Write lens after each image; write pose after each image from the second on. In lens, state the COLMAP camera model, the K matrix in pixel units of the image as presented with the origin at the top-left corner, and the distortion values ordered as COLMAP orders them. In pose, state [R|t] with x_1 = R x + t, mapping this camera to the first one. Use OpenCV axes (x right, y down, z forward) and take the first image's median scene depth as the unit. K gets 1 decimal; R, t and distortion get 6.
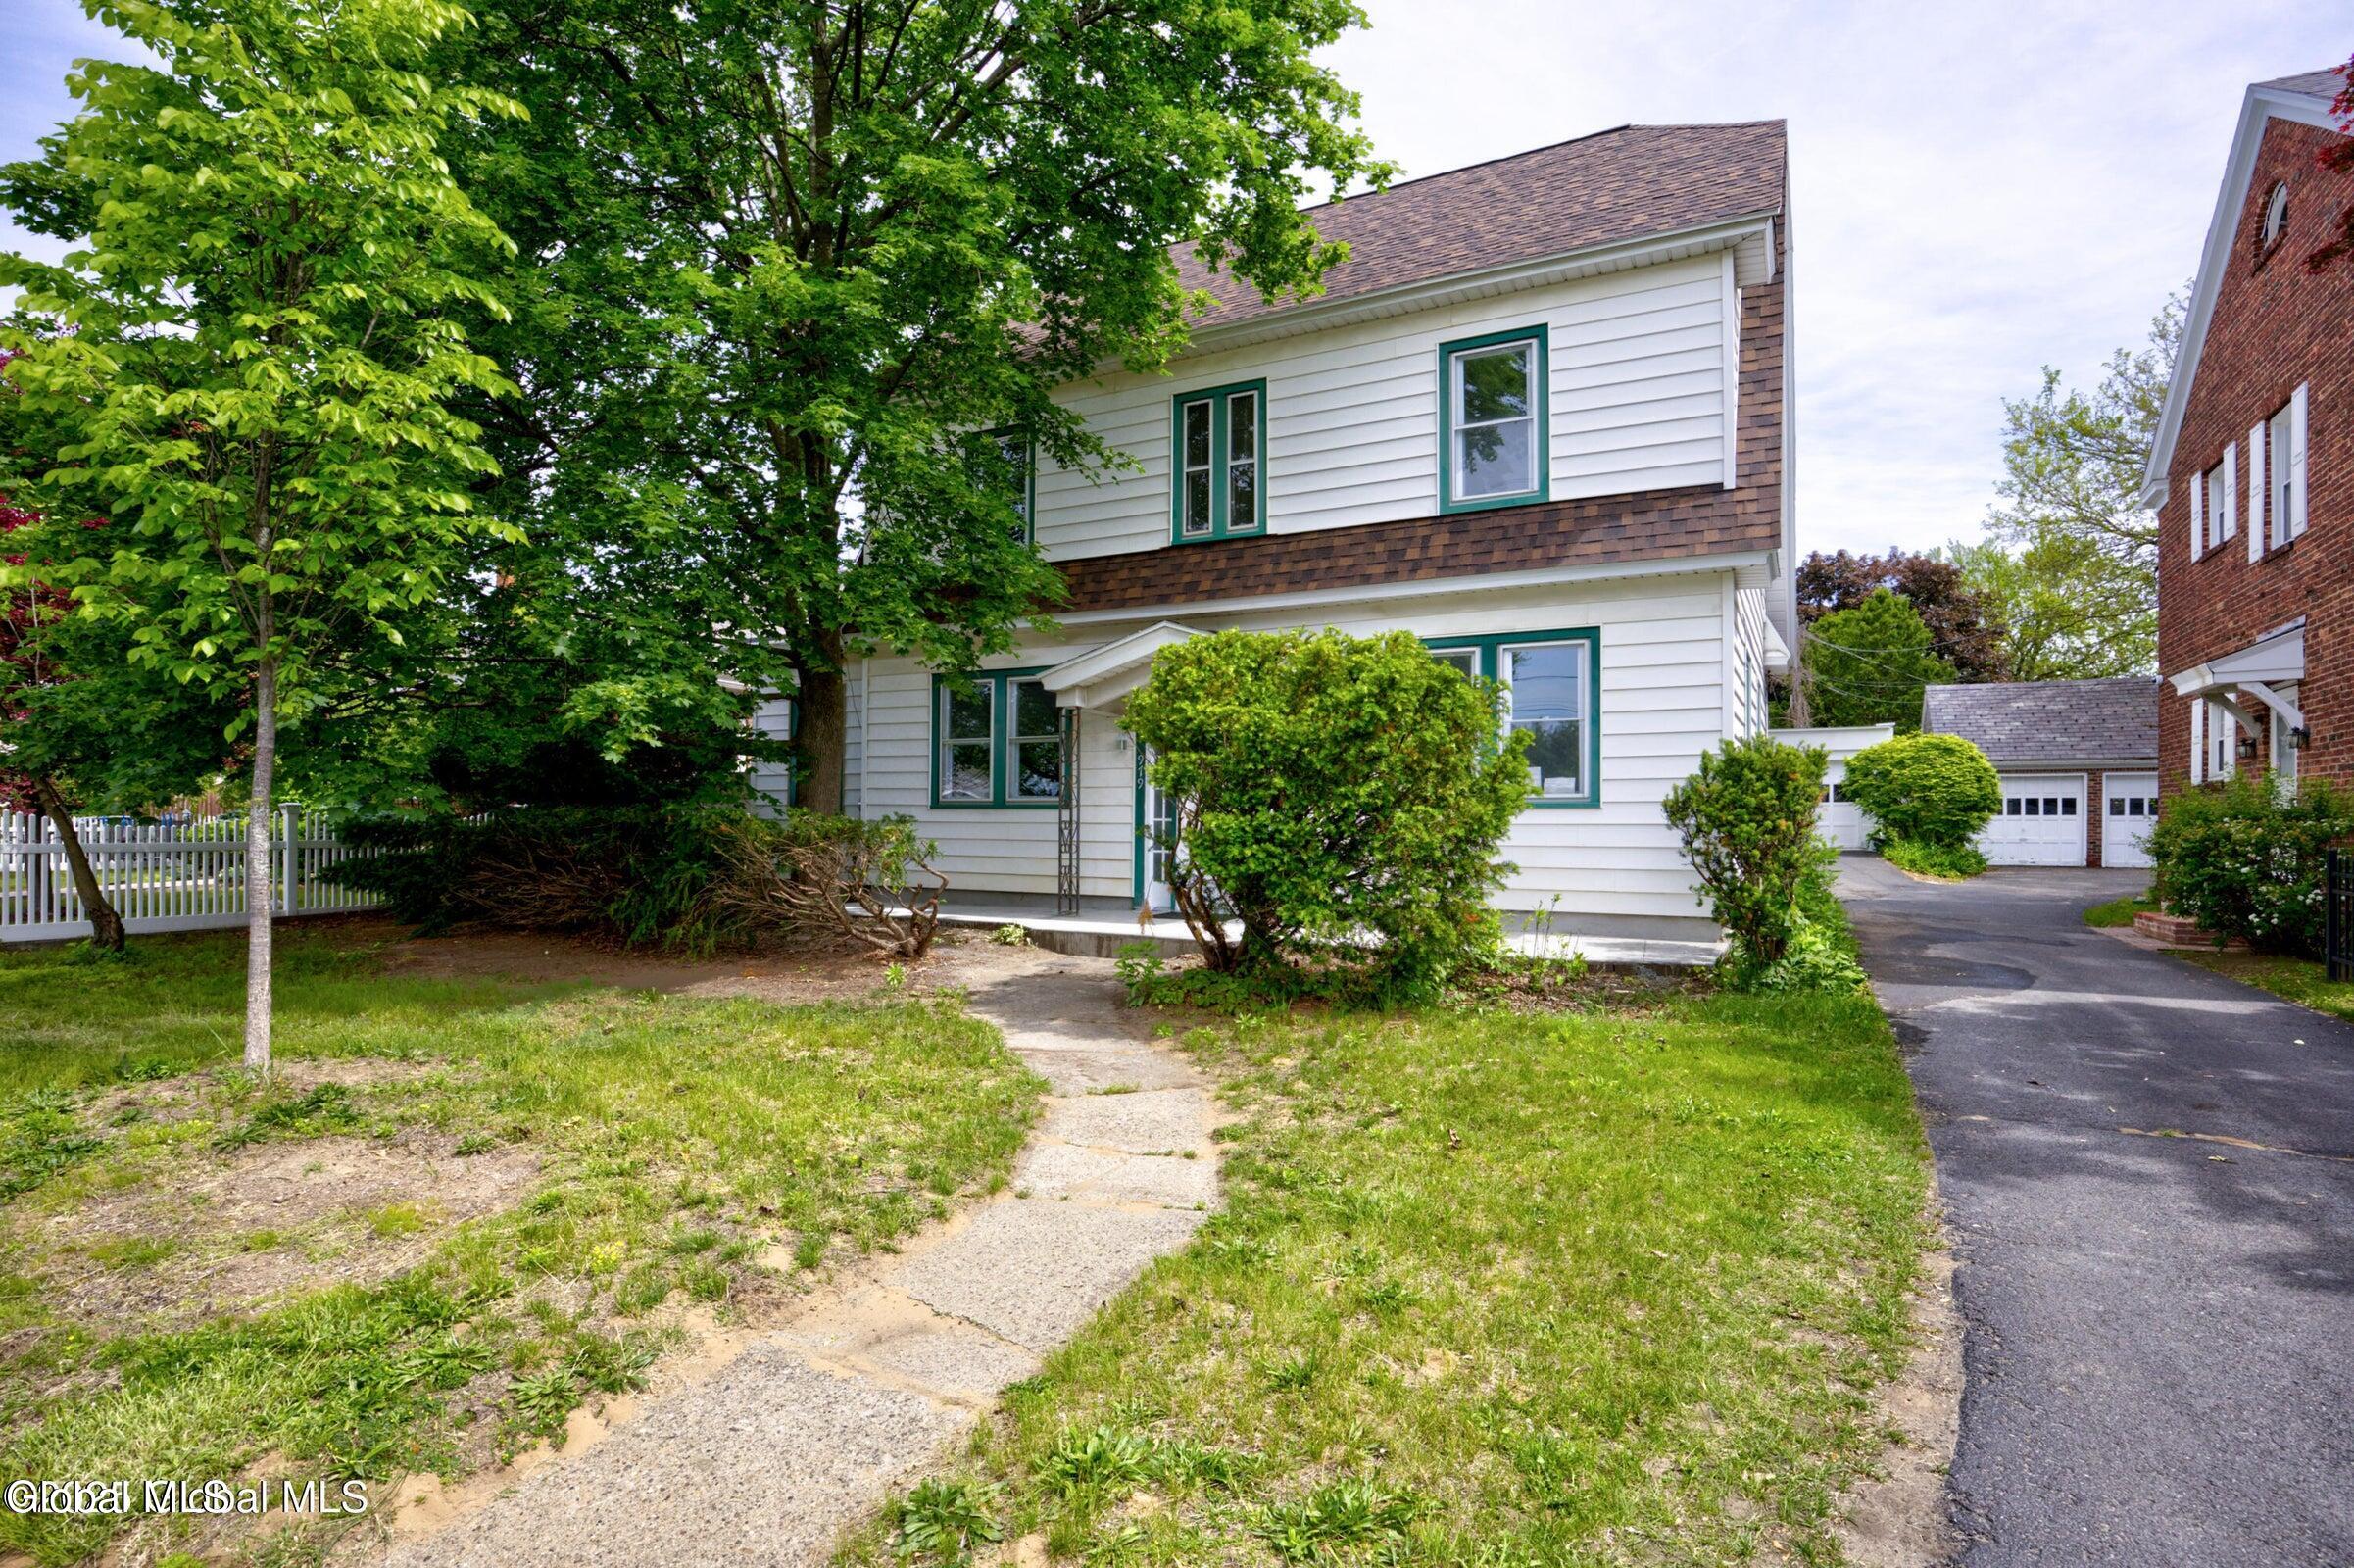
lens RADIAL K [[1152.2, 0, 1178.7], [0, 1152.2, 828.3], [0, 0, 1]] dist [-0.060415, 0.015325]
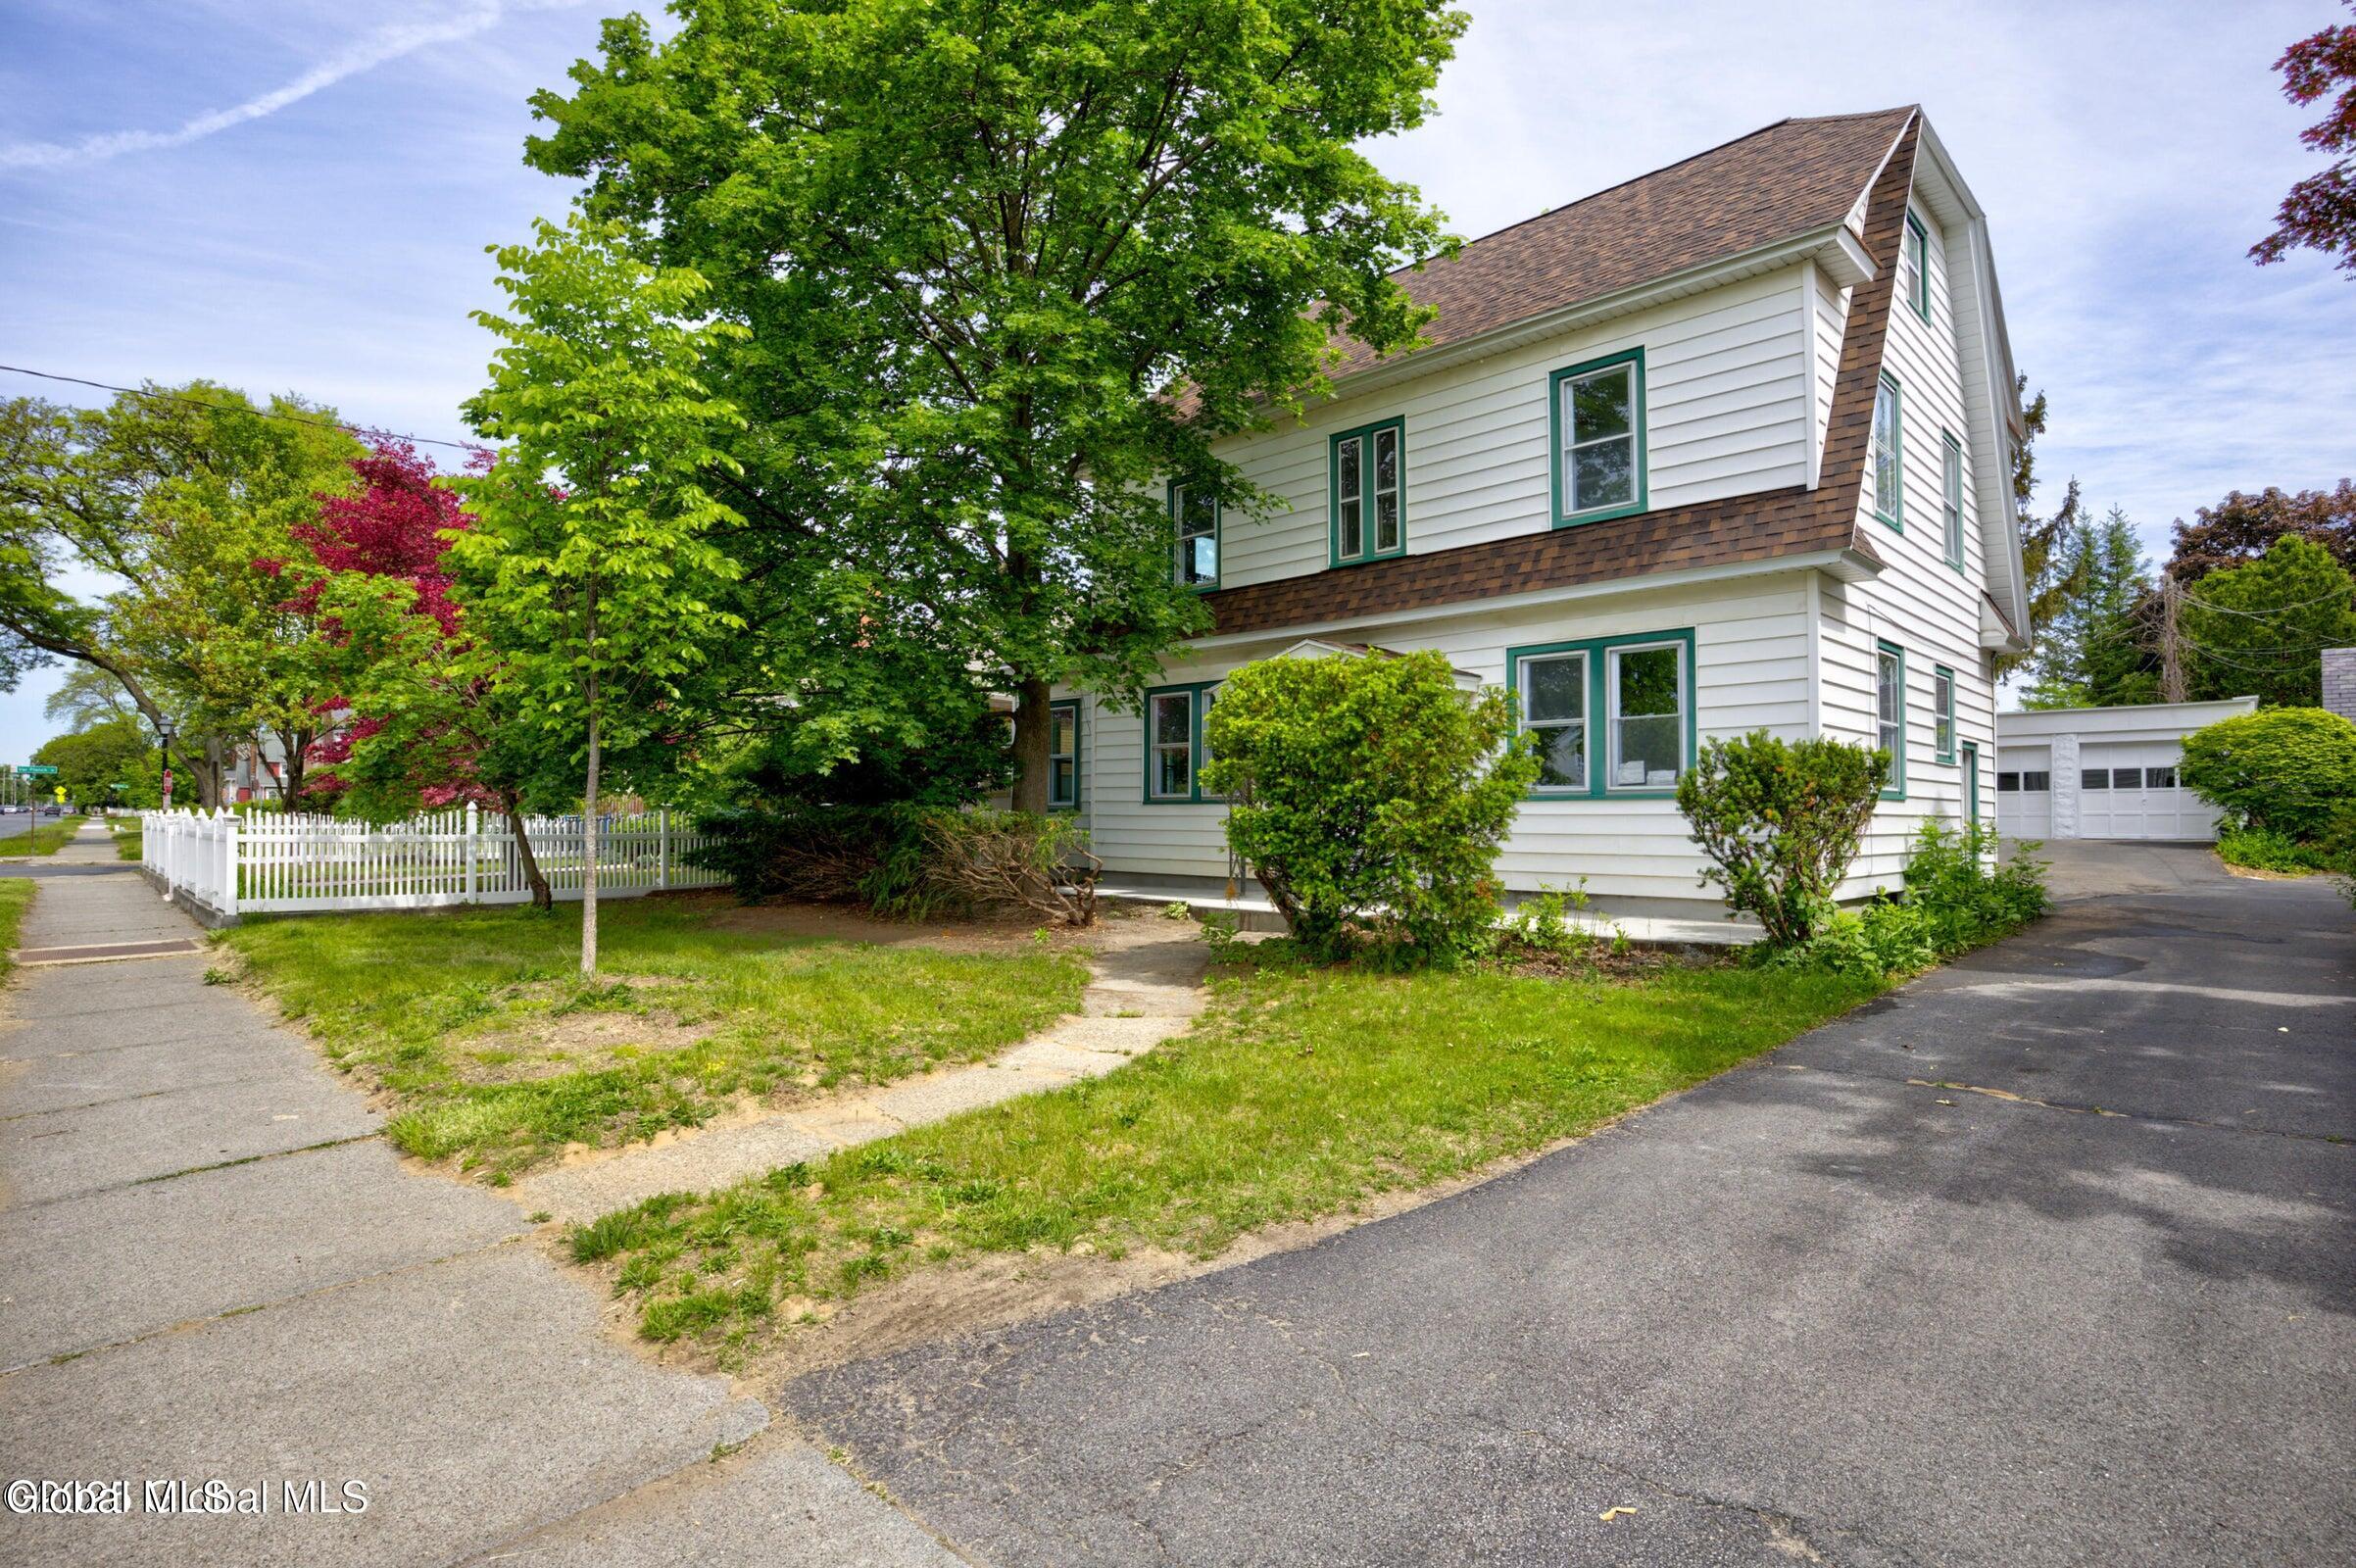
lens RADIAL K [[1155.1, 0, 1181.1], [0, 1155.1, 812.5], [0, 0, 1]] dist [-0.060245, 0.015184]
pose [[0.957935, -0.006452, -0.286913, 0.210291], [0.004199, 0.999955, -0.008467, 0.001803], [0.286955, 0.006906, 0.957919, -0.144819]]
